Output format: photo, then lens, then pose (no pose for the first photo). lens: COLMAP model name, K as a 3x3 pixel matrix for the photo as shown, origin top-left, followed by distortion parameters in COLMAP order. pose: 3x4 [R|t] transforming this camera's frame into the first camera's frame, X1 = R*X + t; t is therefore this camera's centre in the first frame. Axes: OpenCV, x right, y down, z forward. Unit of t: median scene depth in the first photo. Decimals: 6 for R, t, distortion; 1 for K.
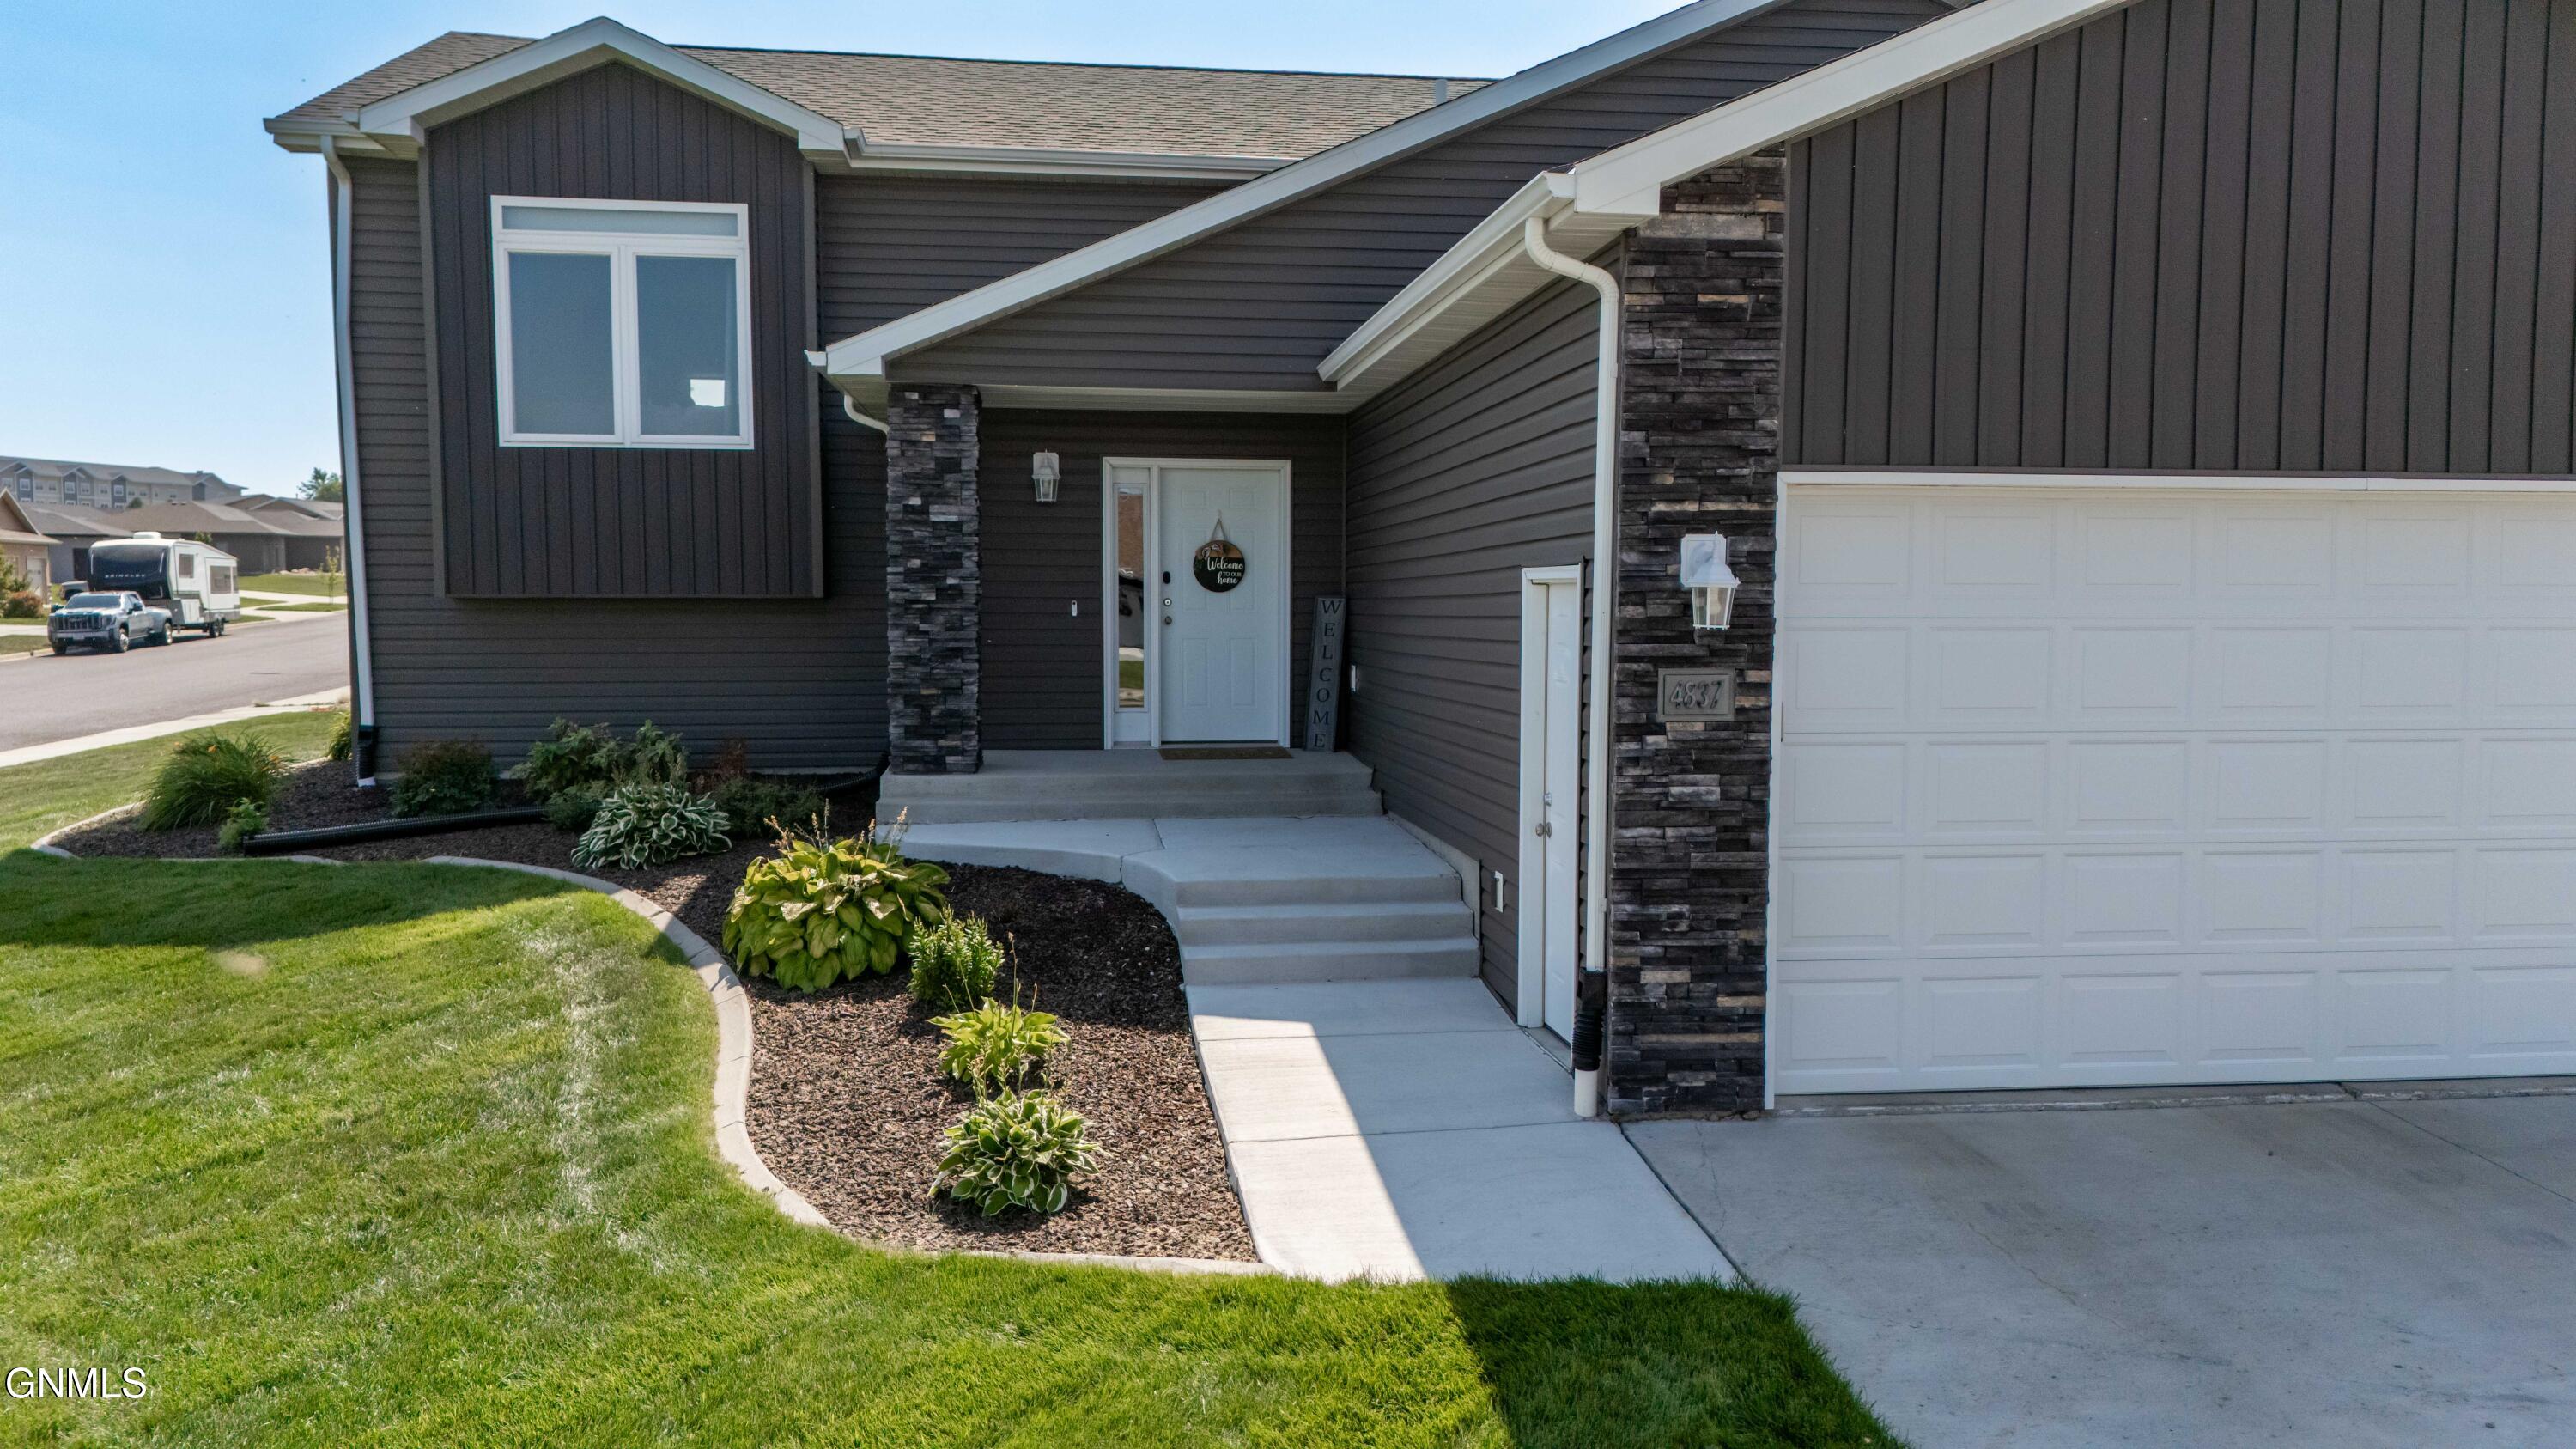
lens RADIAL K [[1890.0, 0, 1288.0], [0, 1890.0, 724.5], [0, 0, 1]] dist [0.082843, -0.088525]
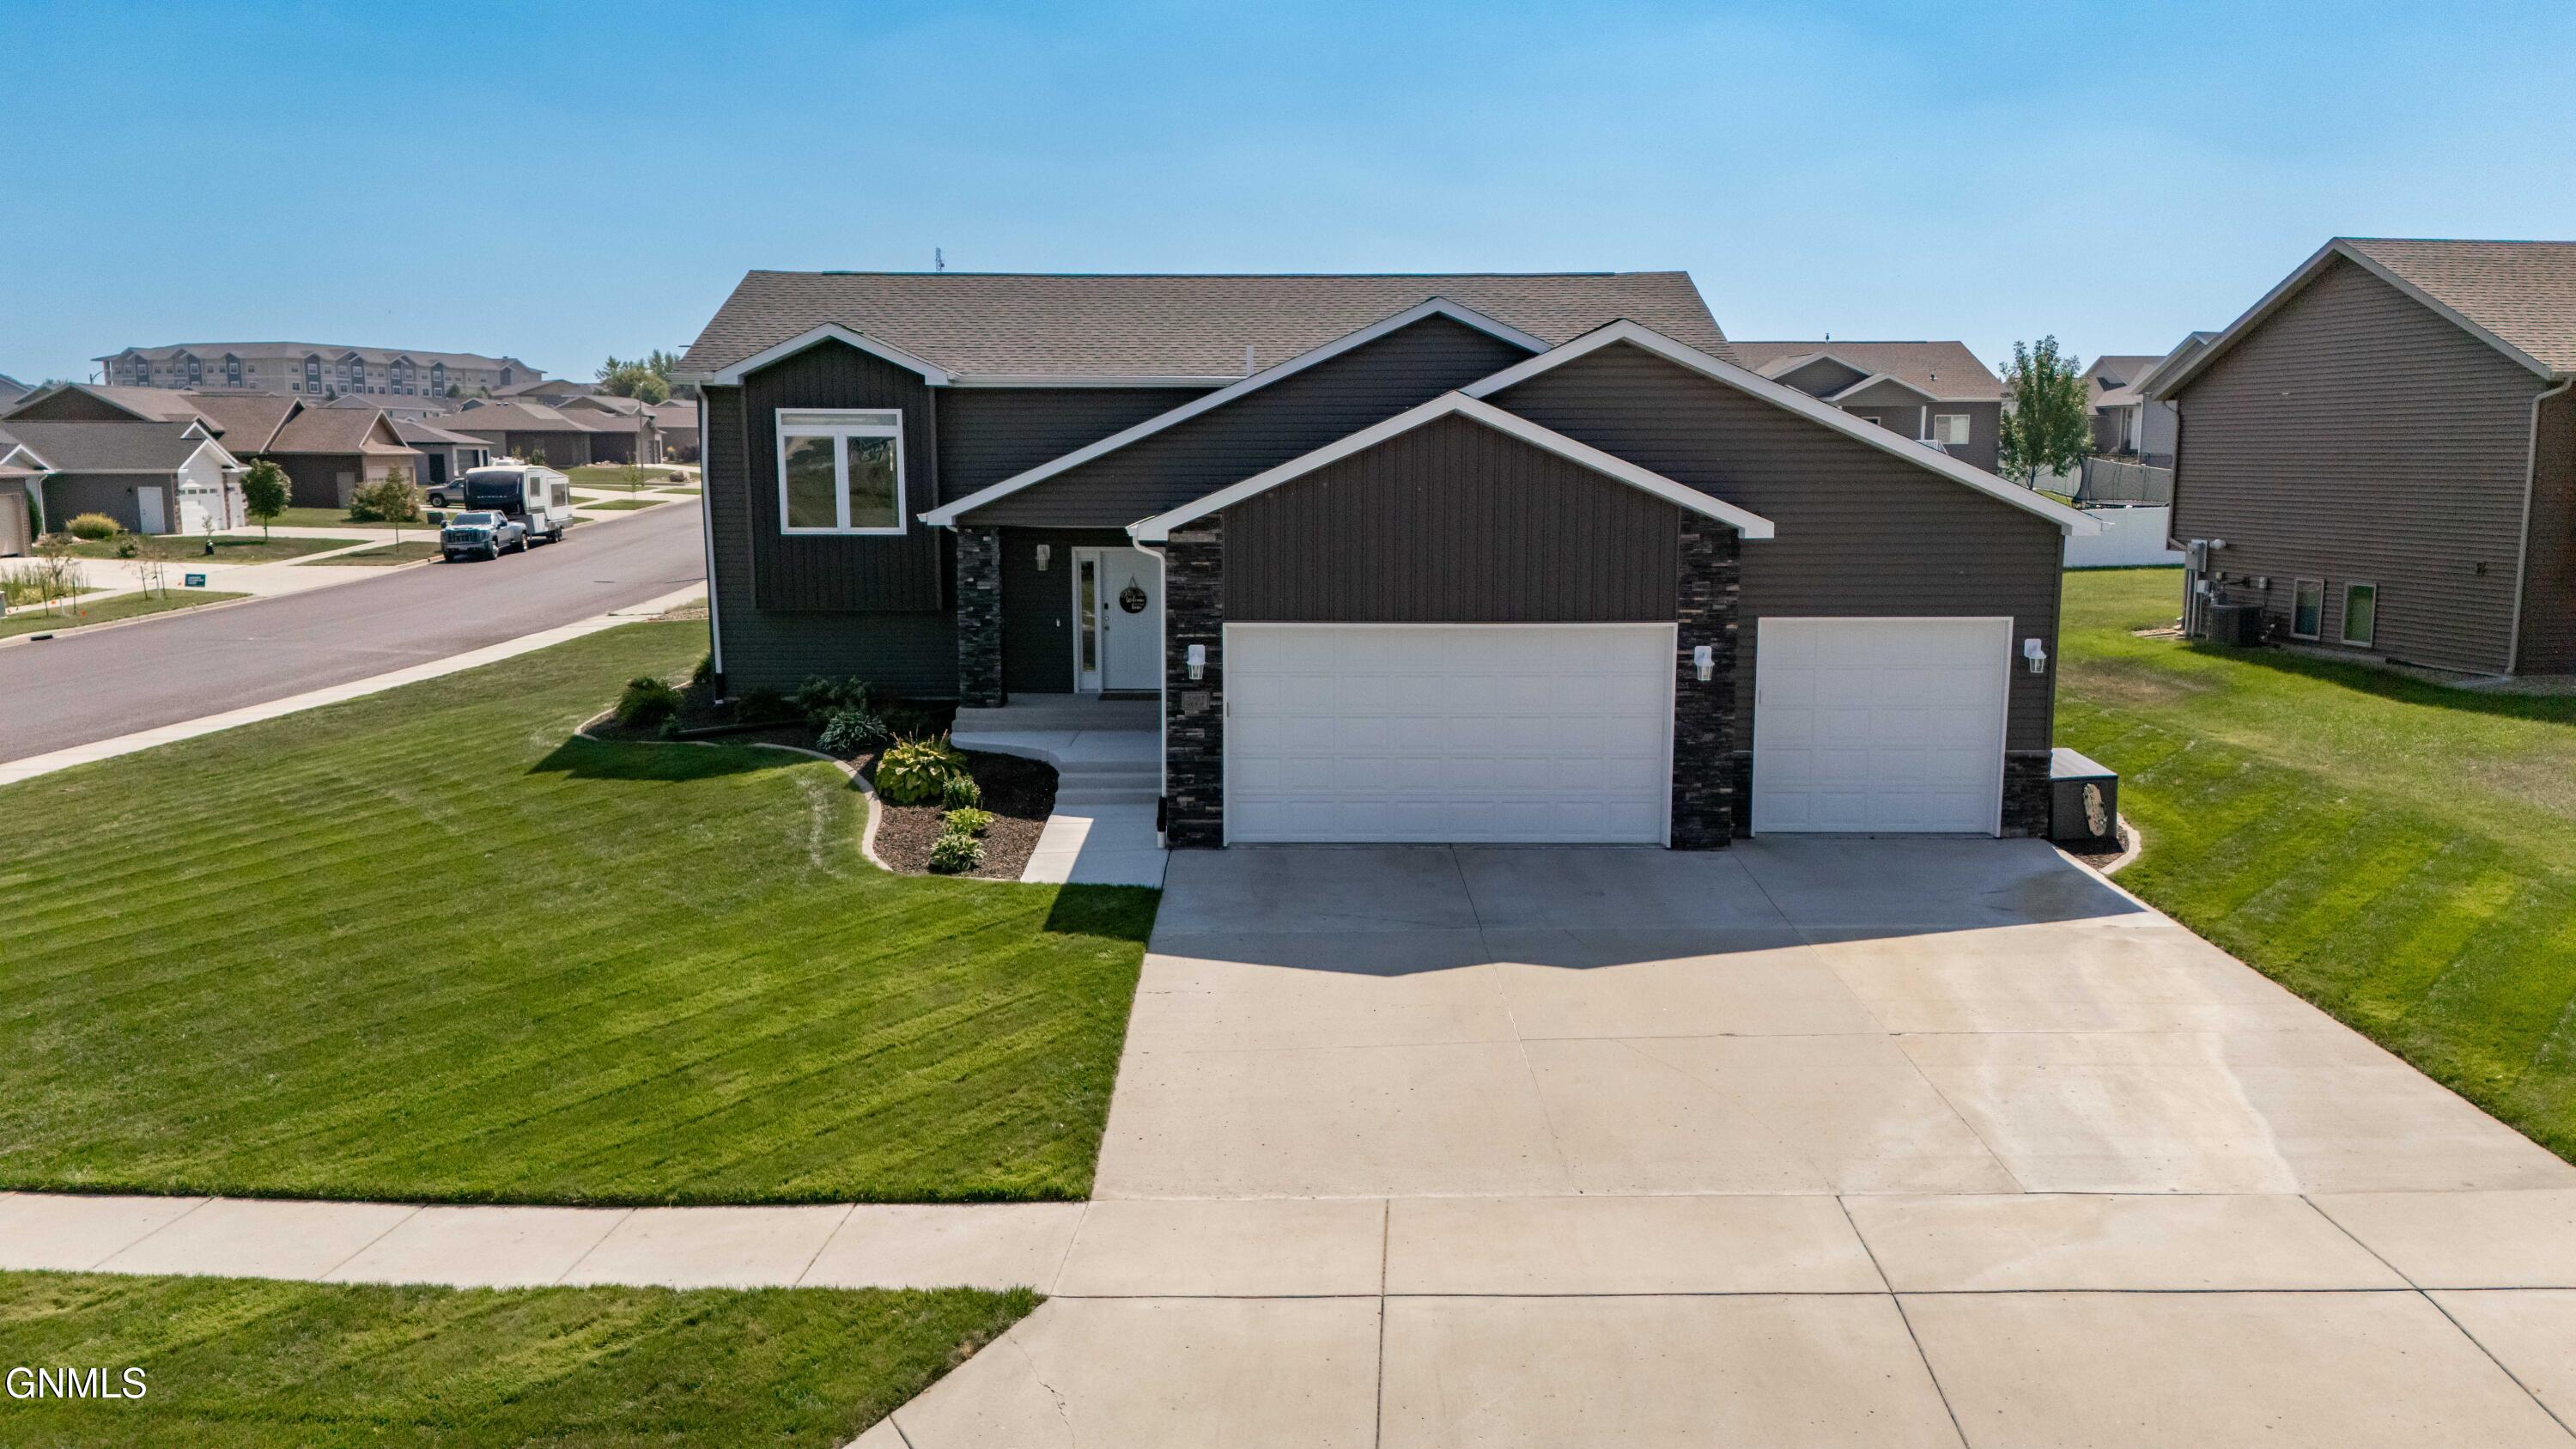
lens RADIAL K [[1884.0, 0, 1298.3], [0, 1884.0, 733.9], [0, 0, 1]] dist [0.078855, -0.082614]
pose [[0.992678, 0.014937, -0.119866, 0.535127], [-0.005867, 0.997116, 0.075667, -0.136301], [0.120650, -0.074410, 0.989902, -1.340011]]
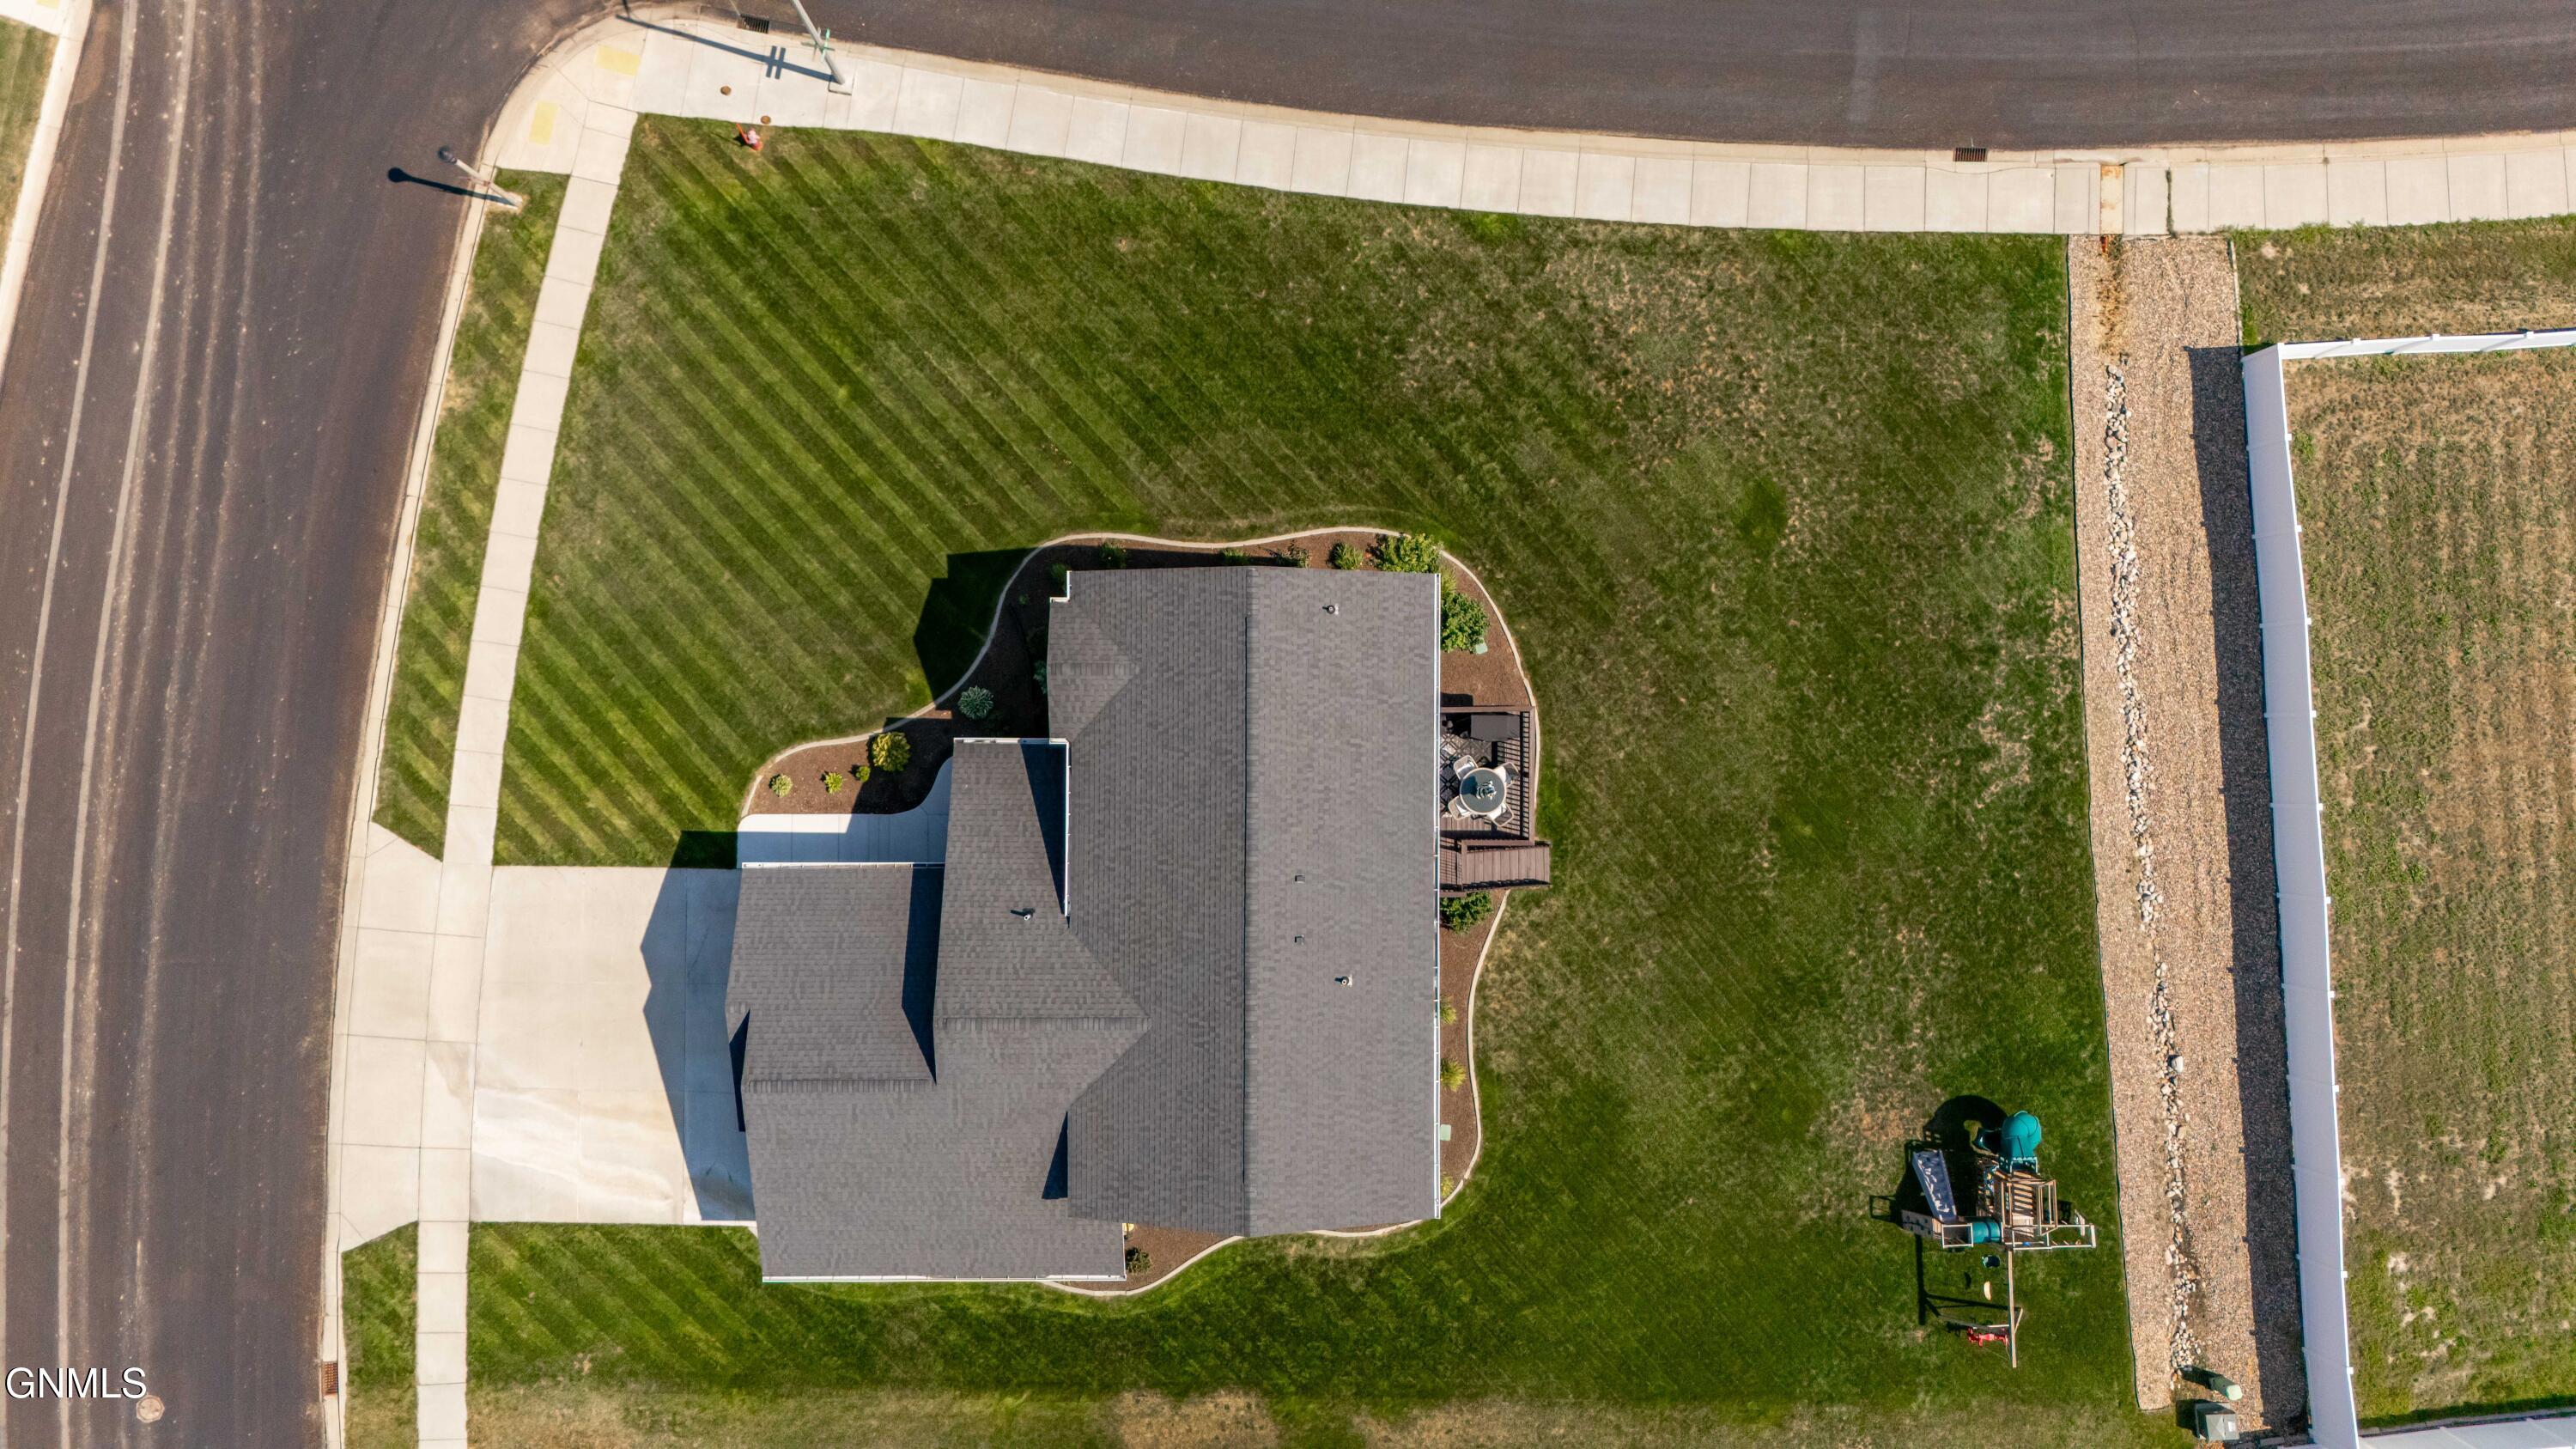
lens RADIAL K [[1890.0, 0, 1288.0], [0, 1890.0, 724.5], [0, 0, 1]] dist [0.082843, -0.088525]
pose [[-0.131323, 0.991260, -0.012556, -0.393790], [-0.060719, 0.004599, 0.998144, -5.352389], [0.989478, 0.131842, 0.059584, 1.791067]]
